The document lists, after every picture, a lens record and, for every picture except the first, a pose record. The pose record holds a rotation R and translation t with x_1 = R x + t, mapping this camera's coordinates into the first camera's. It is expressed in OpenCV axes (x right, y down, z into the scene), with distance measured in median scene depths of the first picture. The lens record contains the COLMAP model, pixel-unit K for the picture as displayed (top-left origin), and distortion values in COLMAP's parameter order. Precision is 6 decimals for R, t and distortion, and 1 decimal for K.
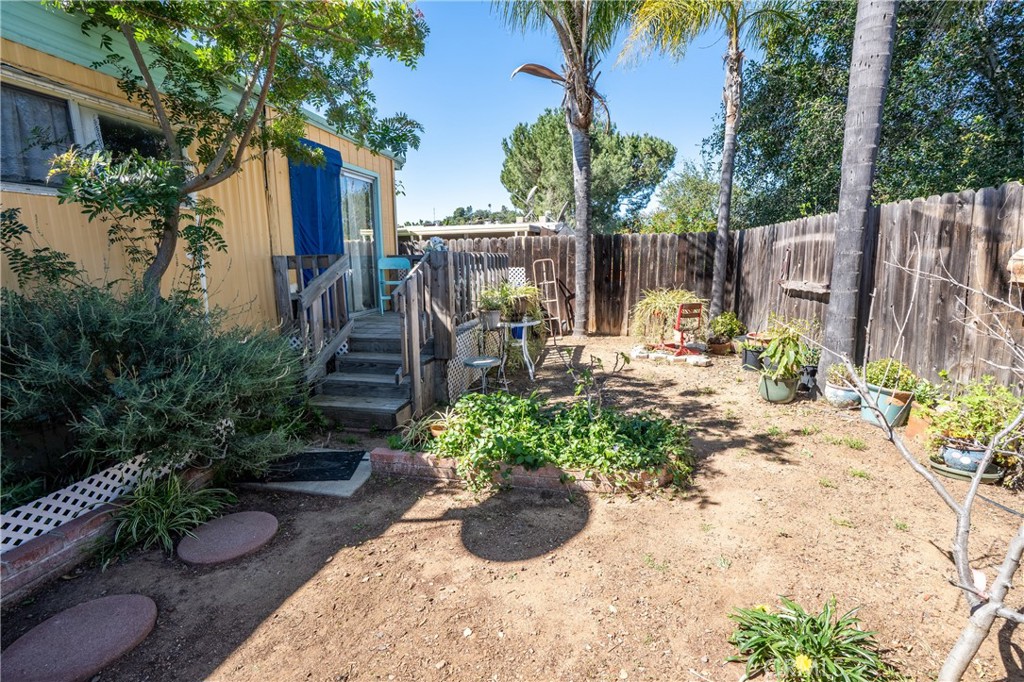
lens RADIAL K [[476.0, 0, 517.8], [0, 476.0, 349.5], [0, 0, 1]] dist [-0.069186, 0.025388]
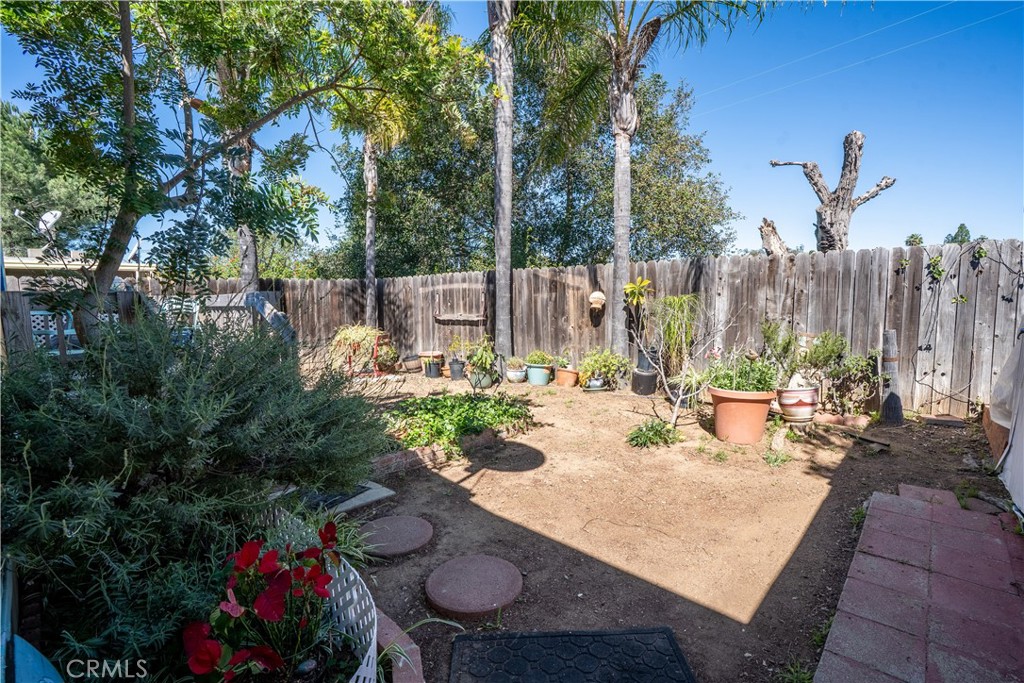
lens RADIAL K [[476.0, 0, 517.8], [0, 476.0, 350.0], [0, 0, 1]] dist [-0.069186, 0.025388]
pose [[0.507692, -0.083367, 0.857496, -0.942652], [0.164633, 0.986354, -0.001578, 0.008900], [-0.845662, 0.141973, 0.514489, 0.061365]]
